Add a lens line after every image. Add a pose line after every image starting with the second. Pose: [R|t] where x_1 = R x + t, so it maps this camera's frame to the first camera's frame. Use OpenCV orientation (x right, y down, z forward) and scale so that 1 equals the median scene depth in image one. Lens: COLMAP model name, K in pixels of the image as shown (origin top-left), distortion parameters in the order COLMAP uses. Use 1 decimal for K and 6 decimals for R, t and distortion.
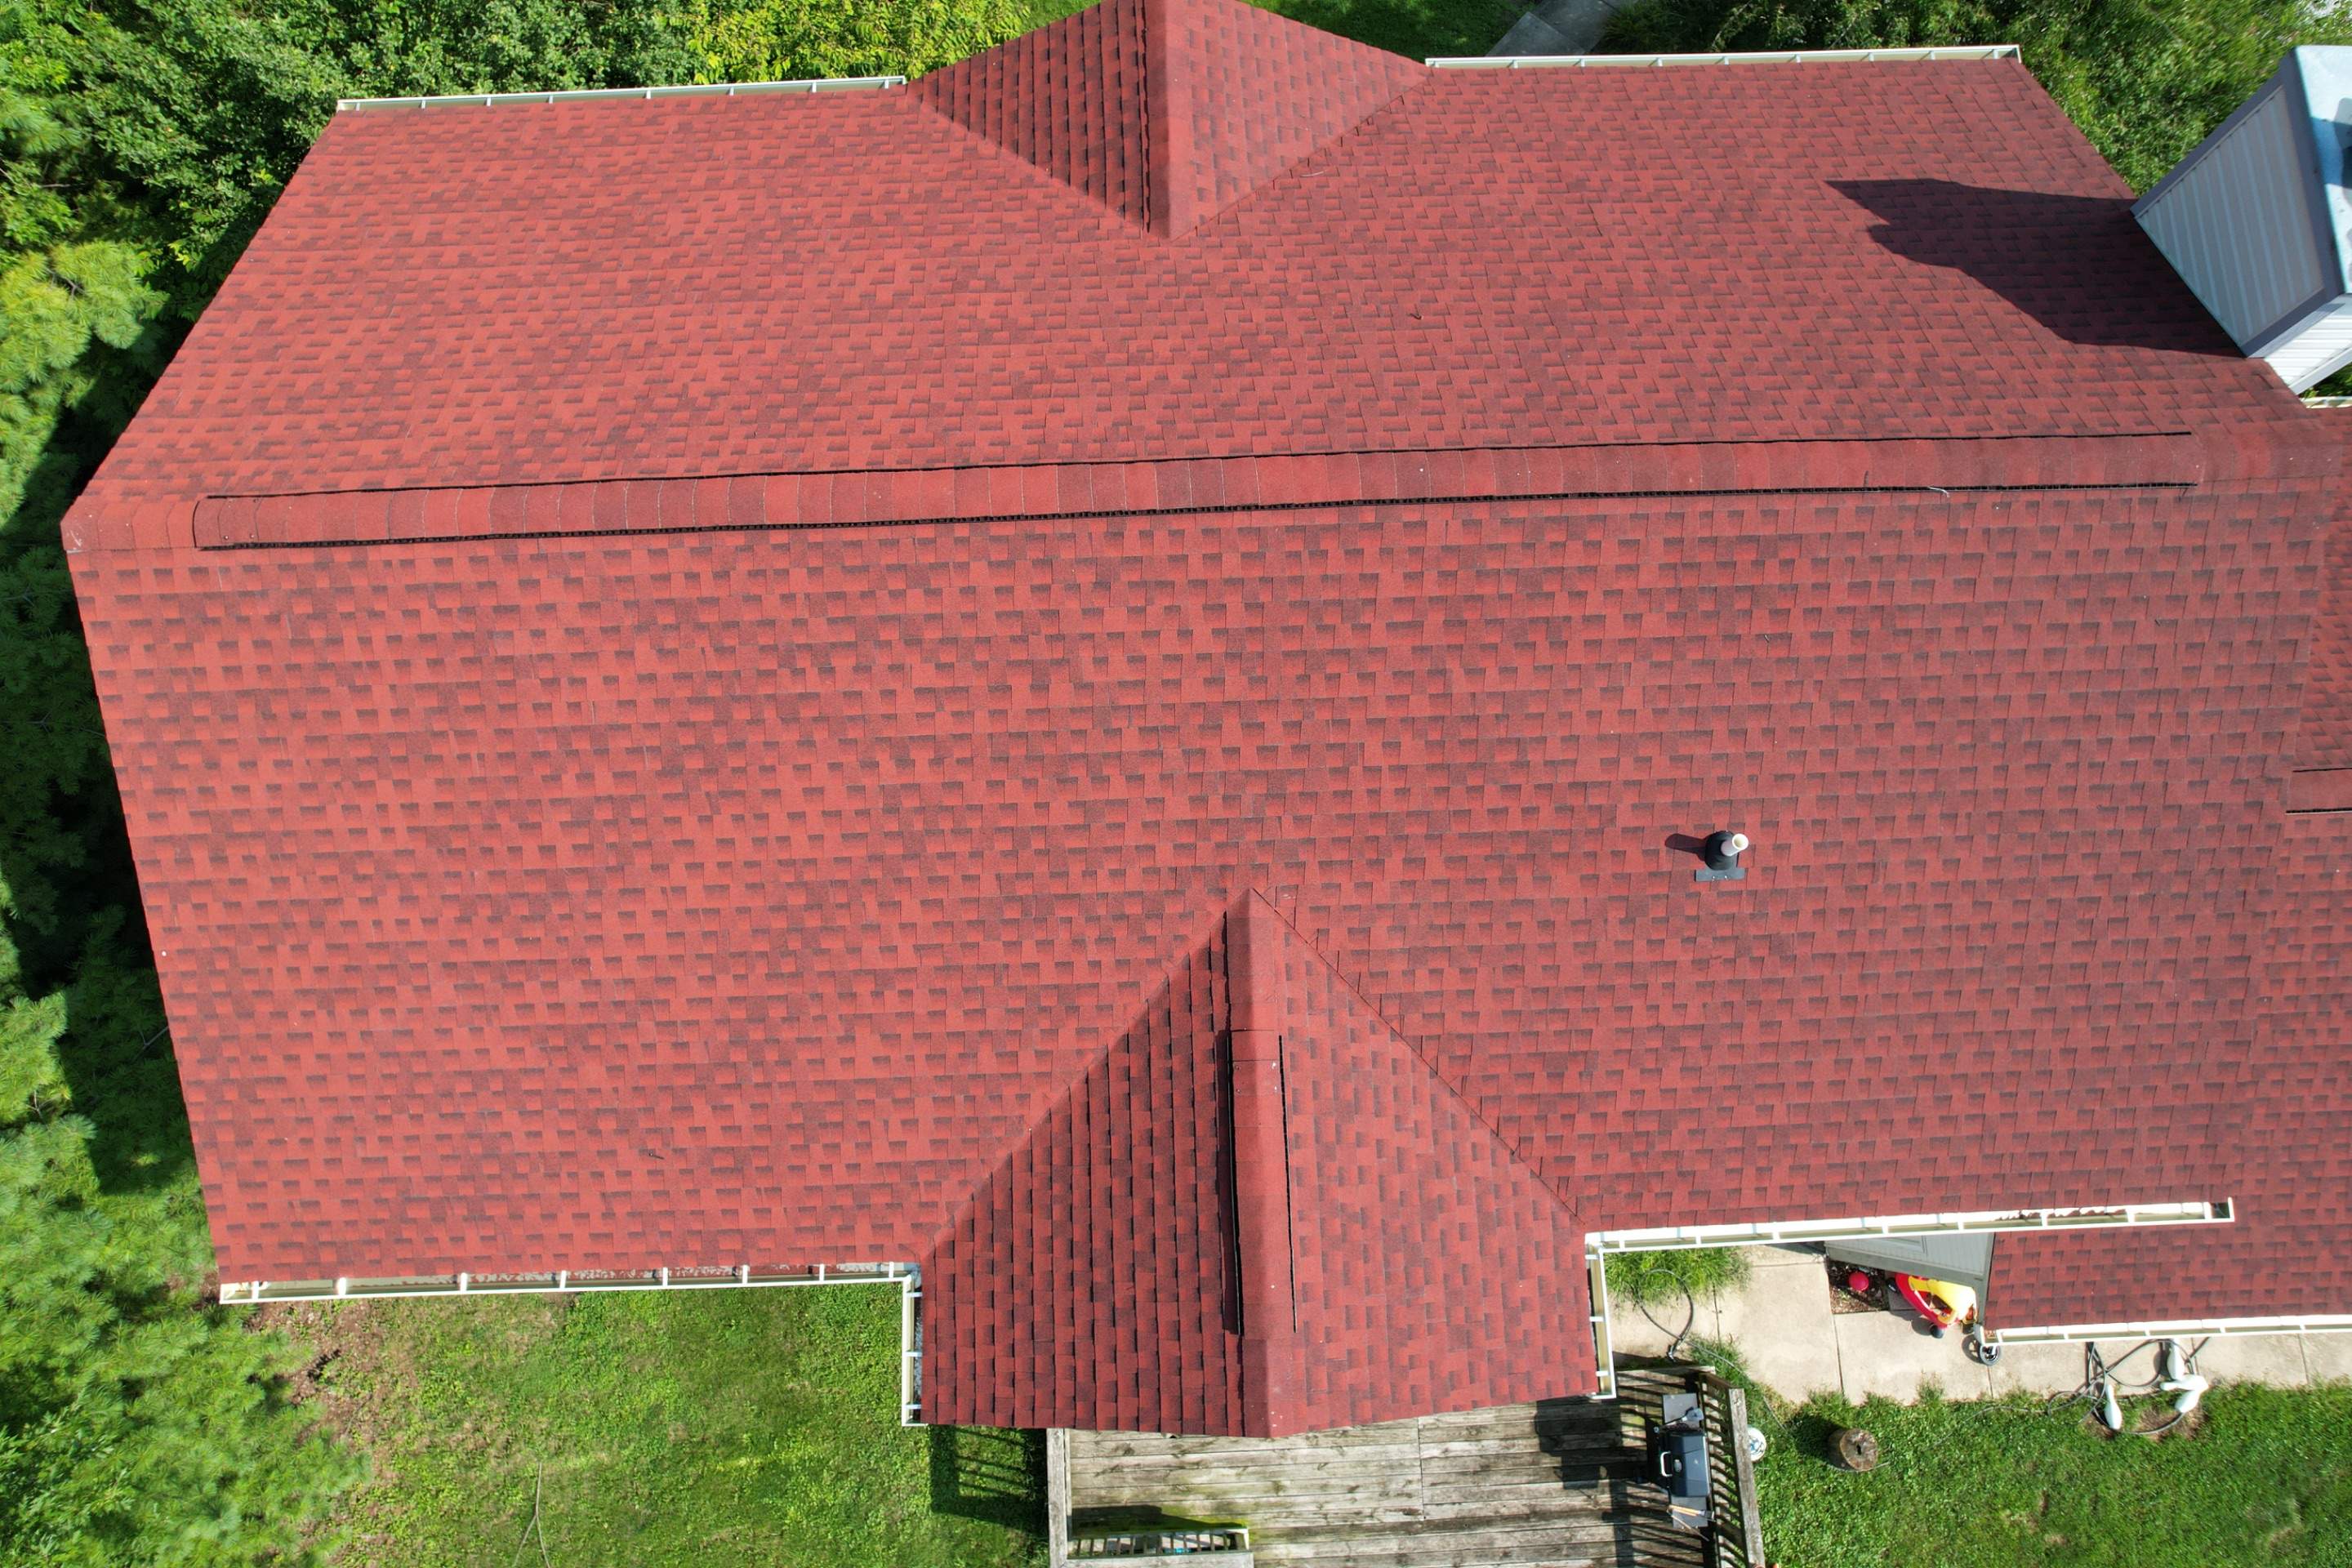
lens RADIAL K [[1504.8, 0, 1182.2], [0, 1504.8, 782.7], [0, 0, 1]] dist [-0.070891, 0.061956]
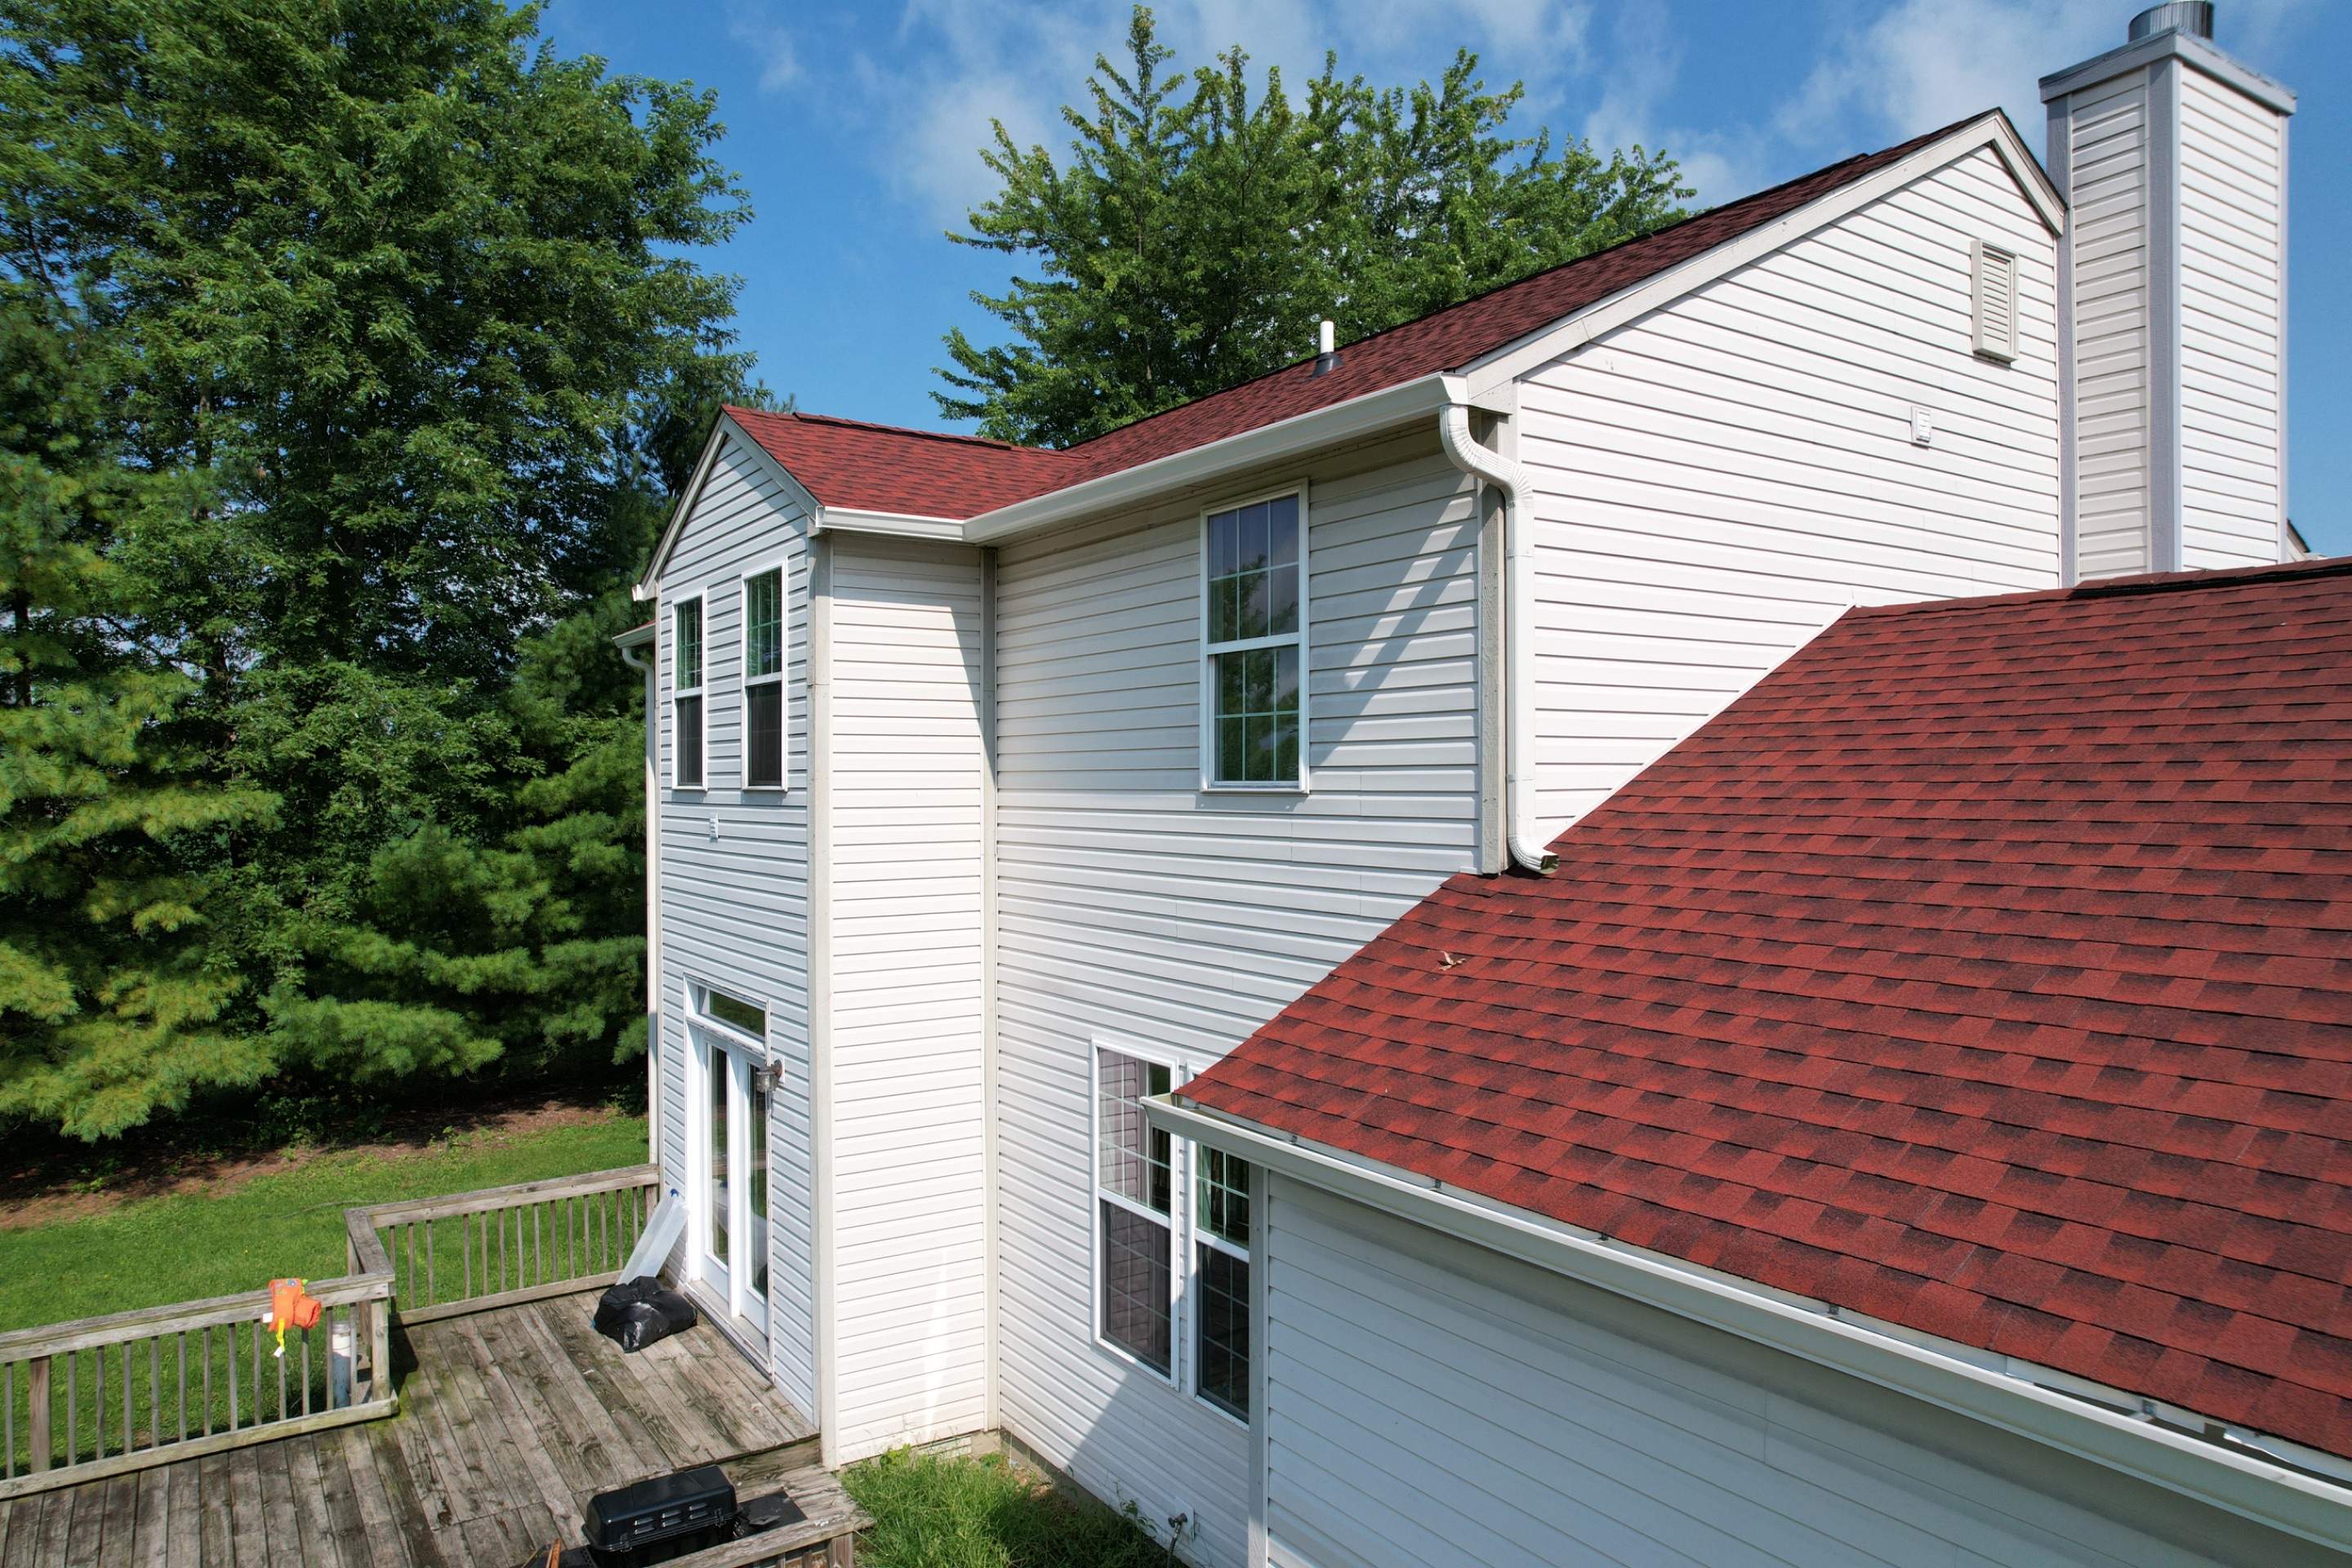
lens RADIAL K [[1504.8, 0, 1181.6], [0, 1504.8, 788.3], [0, 0, 1]] dist [-0.070891, 0.061956]
pose [[0.529001, -0.001231, -0.848620, 1.195245], [-0.827104, 0.223008, -0.515913, 0.747664], [0.189885, 0.974816, 0.116953, 1.099785]]
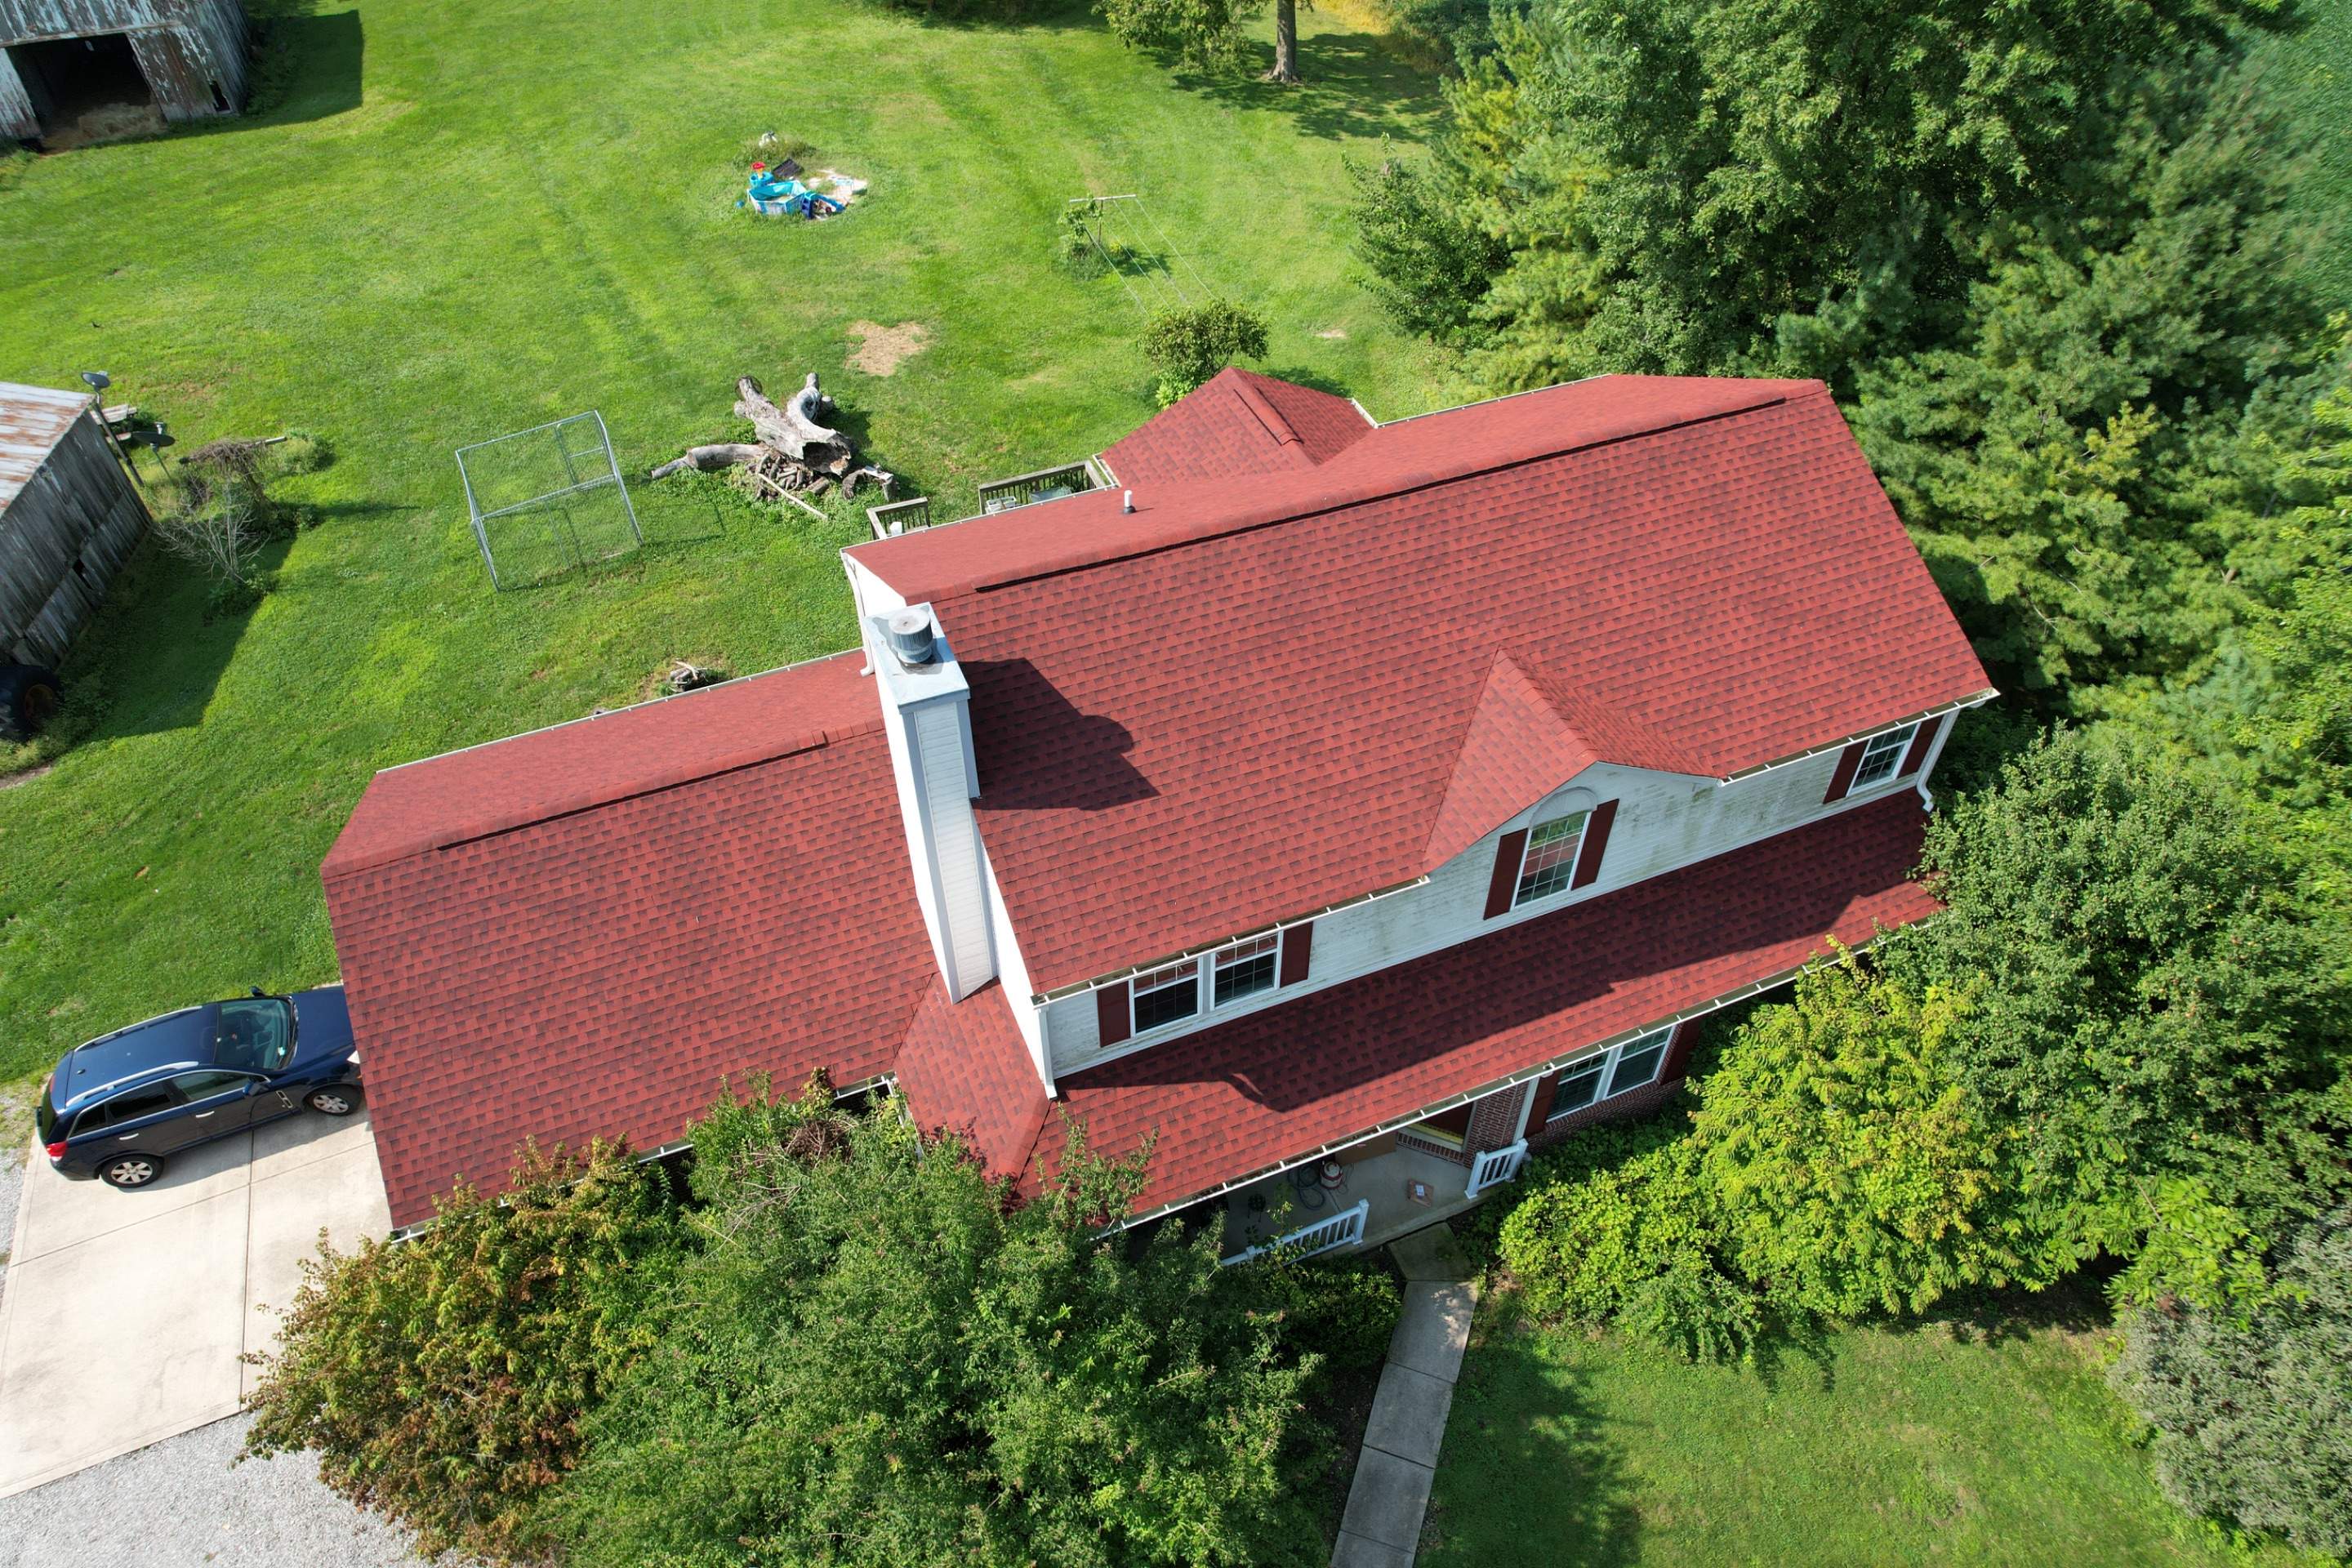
lens RADIAL K [[1504.8, 0, 1183.6], [0, 1504.8, 781.3], [0, 0, 1]] dist [-0.070891, 0.061956]
pose [[-0.939061, 0.237267, -0.248735, 0.893406], [-0.335912, -0.479737, 0.810565, -1.892654], [0.072993, 0.844723, 0.530203, 0.152229]]
